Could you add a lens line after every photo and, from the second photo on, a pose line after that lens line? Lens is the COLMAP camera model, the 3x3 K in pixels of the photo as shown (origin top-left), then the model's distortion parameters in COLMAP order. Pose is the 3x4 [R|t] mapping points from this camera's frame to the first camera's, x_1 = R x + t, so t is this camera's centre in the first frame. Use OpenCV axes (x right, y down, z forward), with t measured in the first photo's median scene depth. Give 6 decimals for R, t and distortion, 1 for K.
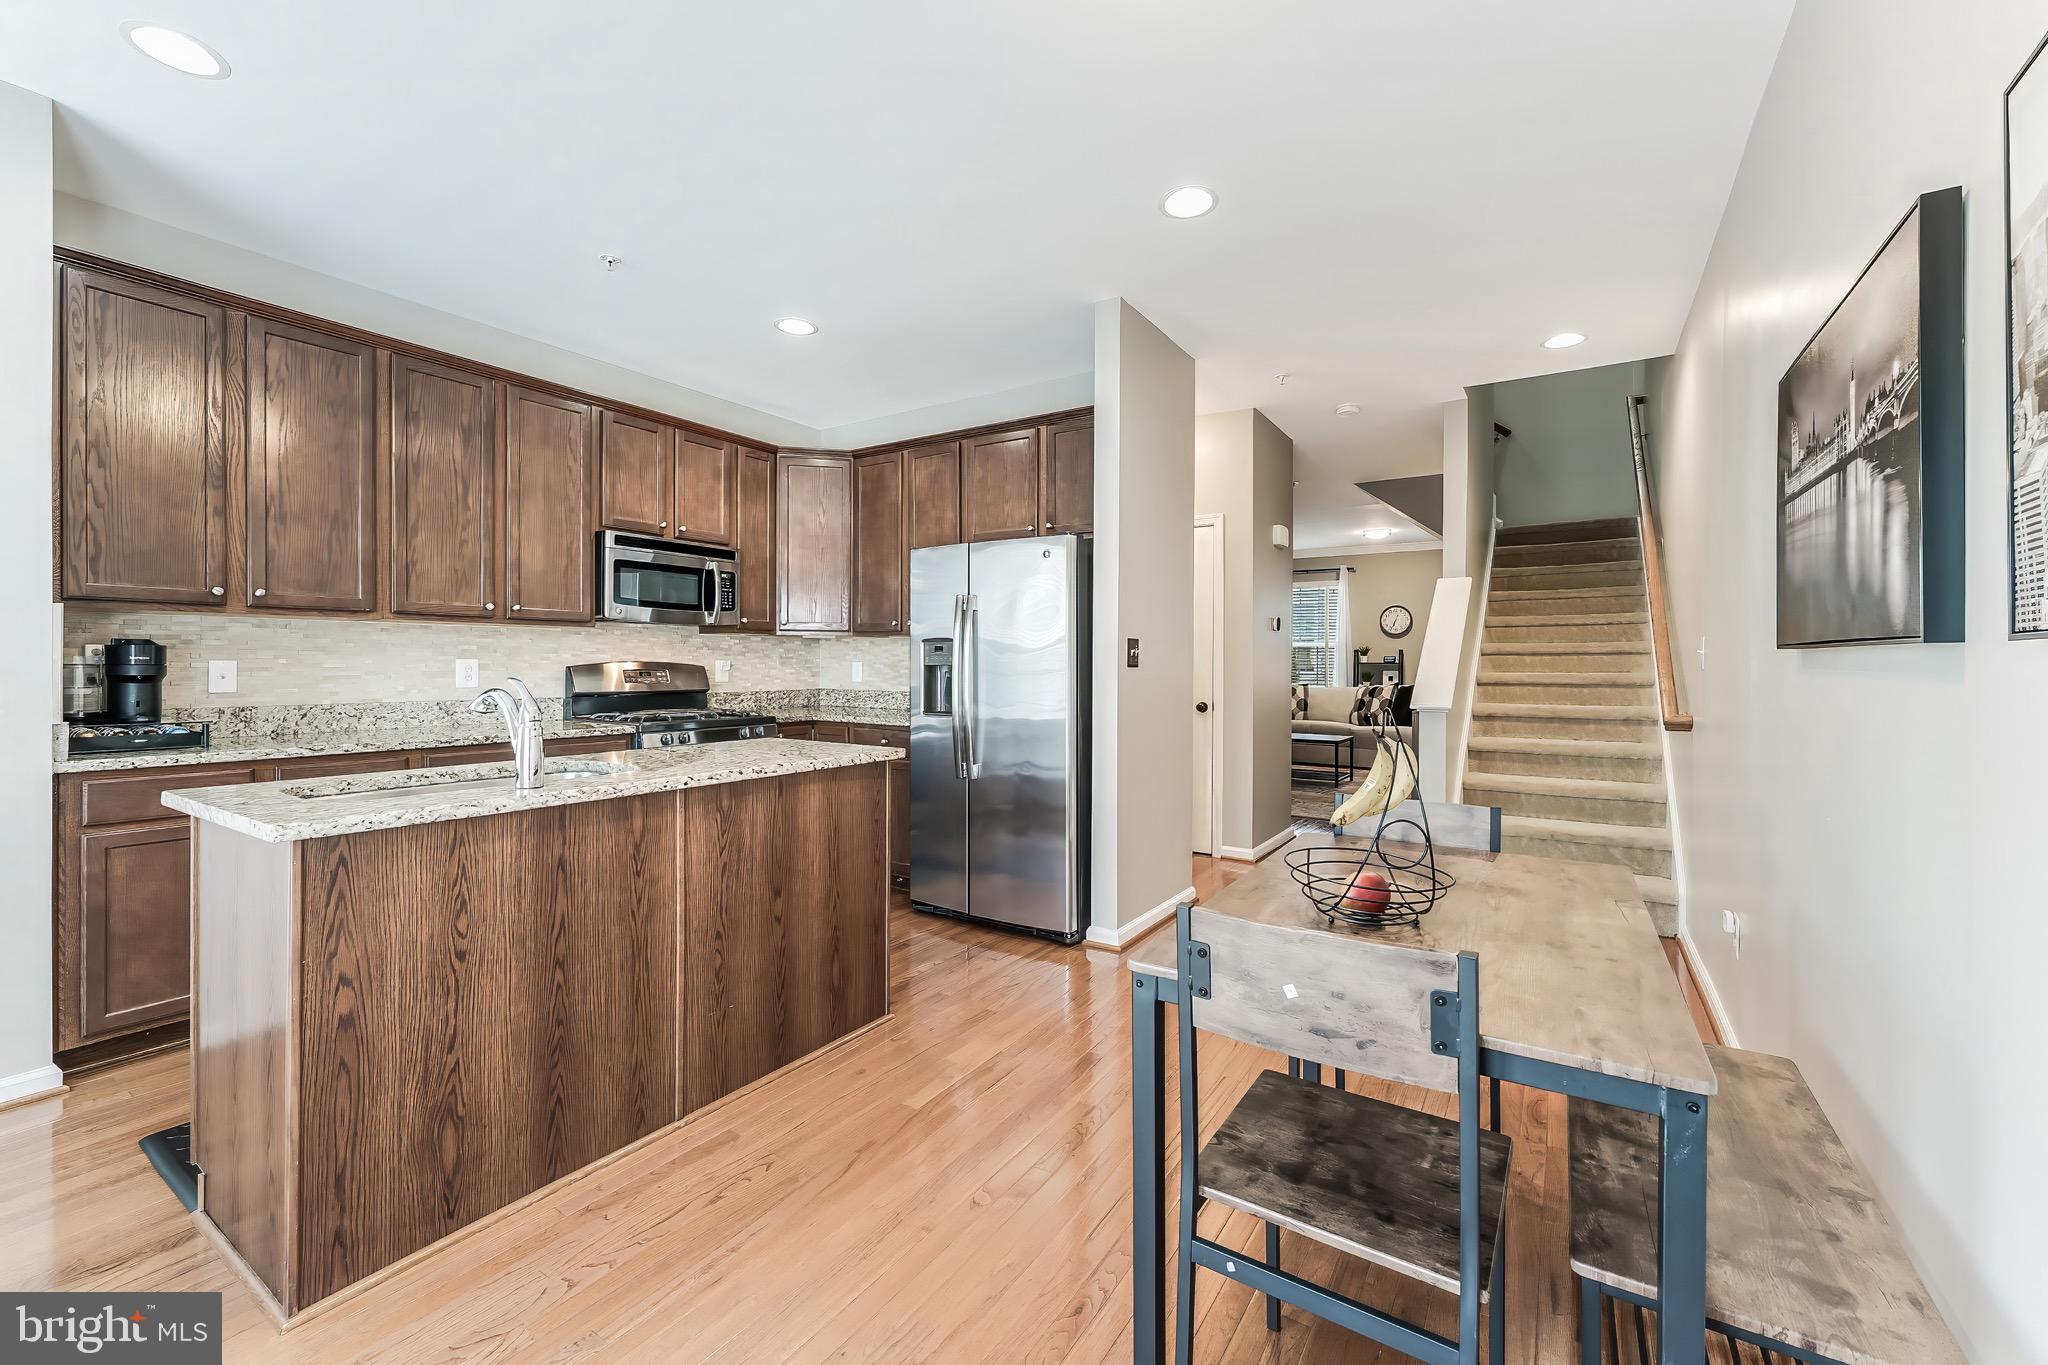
lens RADIAL K [[846.4, 0, 1049.5], [0, 846.4, 671.4], [0, 0, 1]] dist [-0.000434, -0.000206]
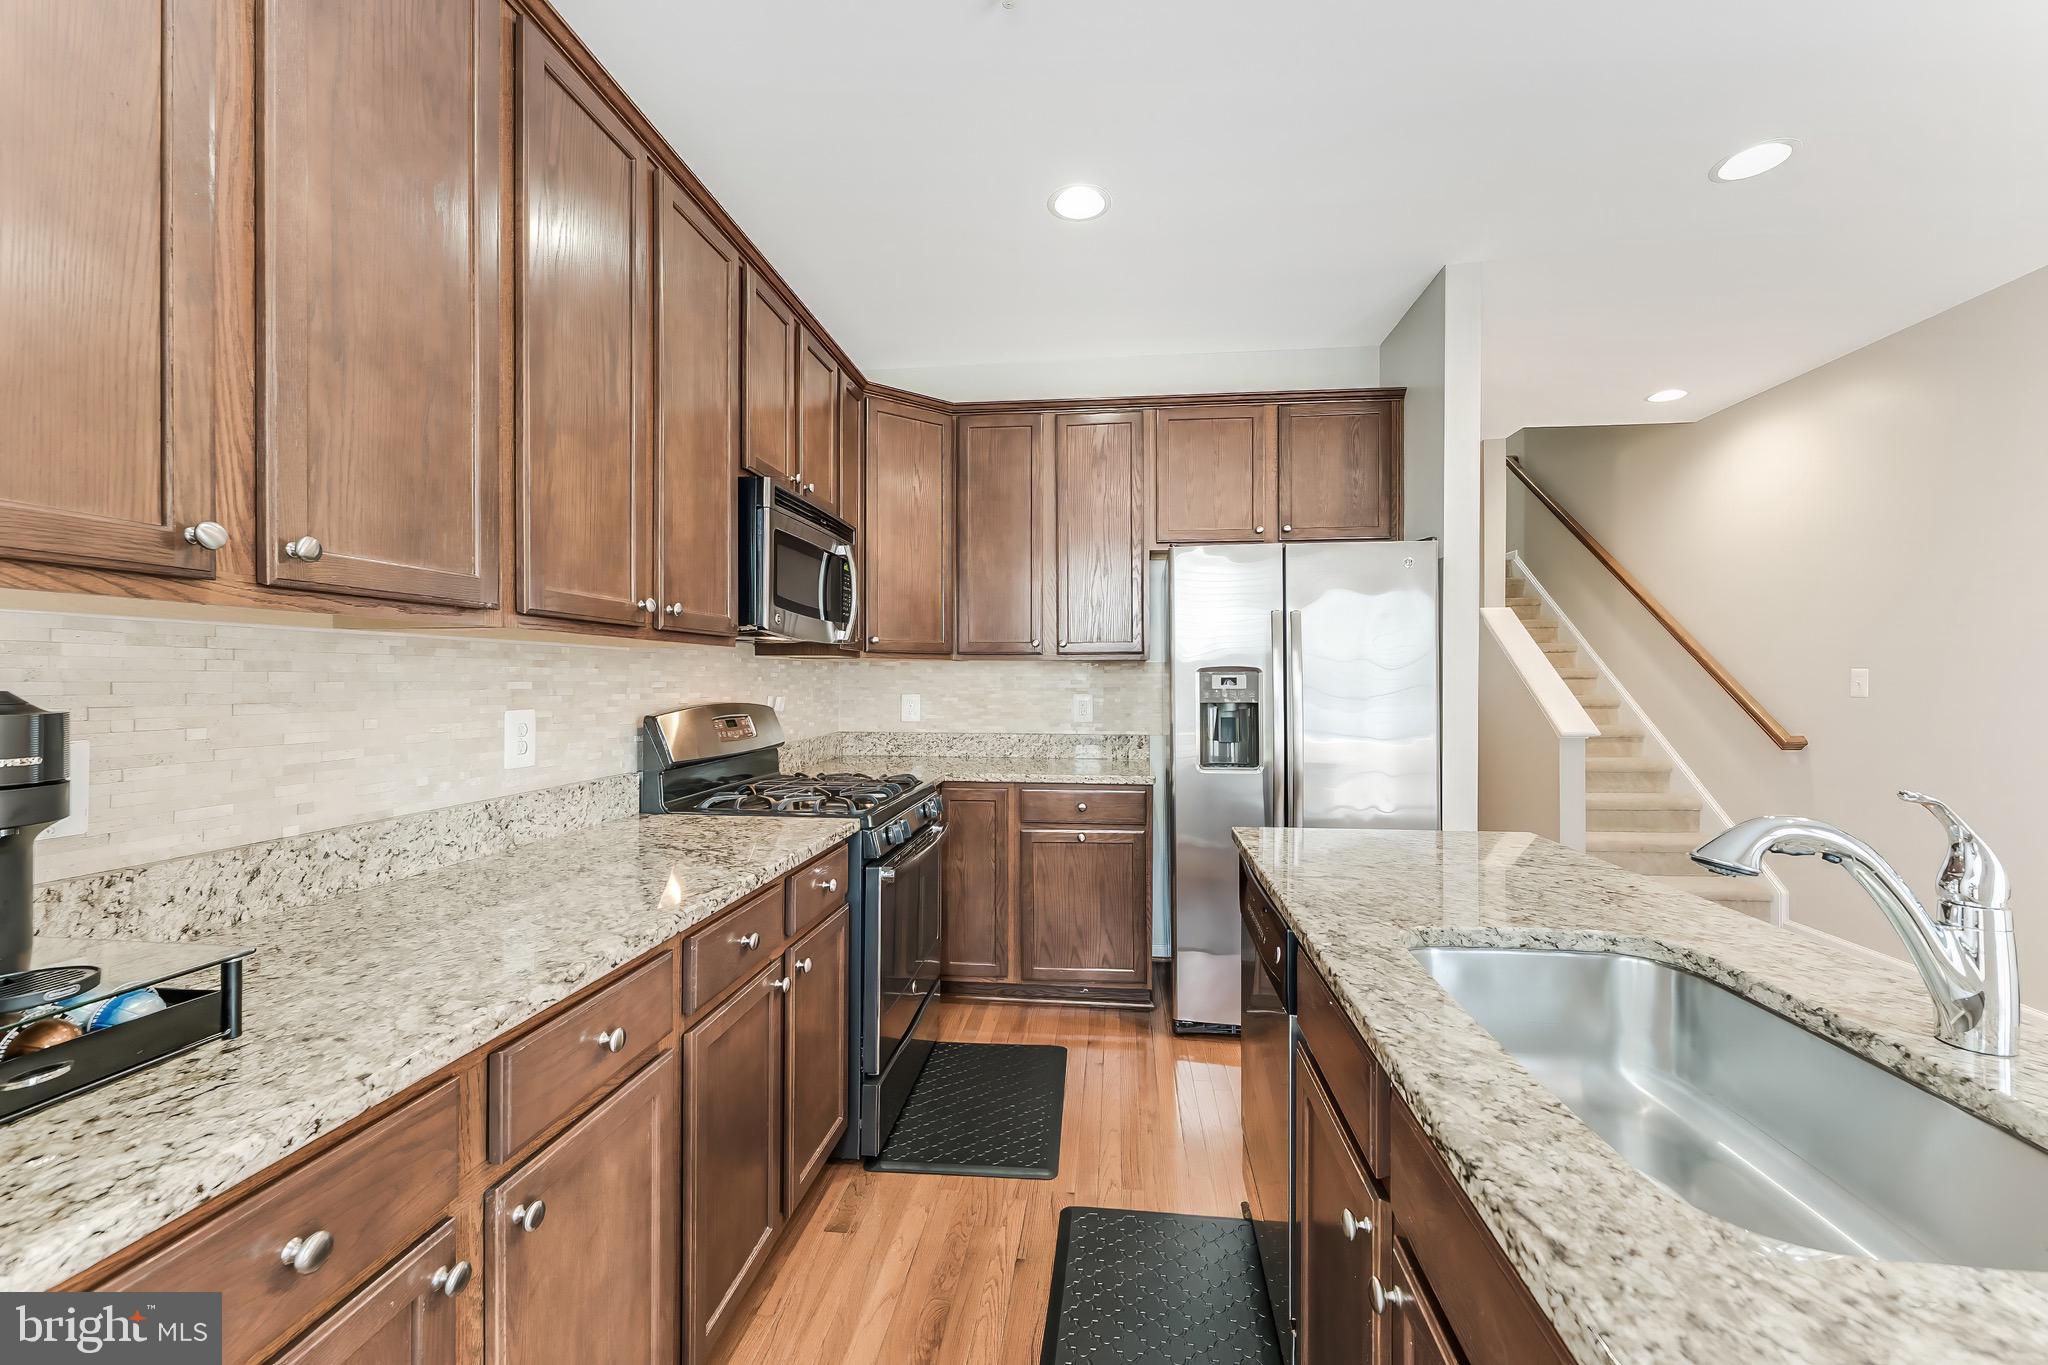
lens RADIAL K [[829.0, 0, 1036.1], [0, 829.0, 682.2], [0, 0, 1]] dist [-0.000322, -0.000047]
pose [[0.893234, -0.007705, 0.449525, -0.715313], [0.009651, 0.999951, -0.002038, -0.029912], [-0.449488, 0.006159, 0.893265, 0.490640]]
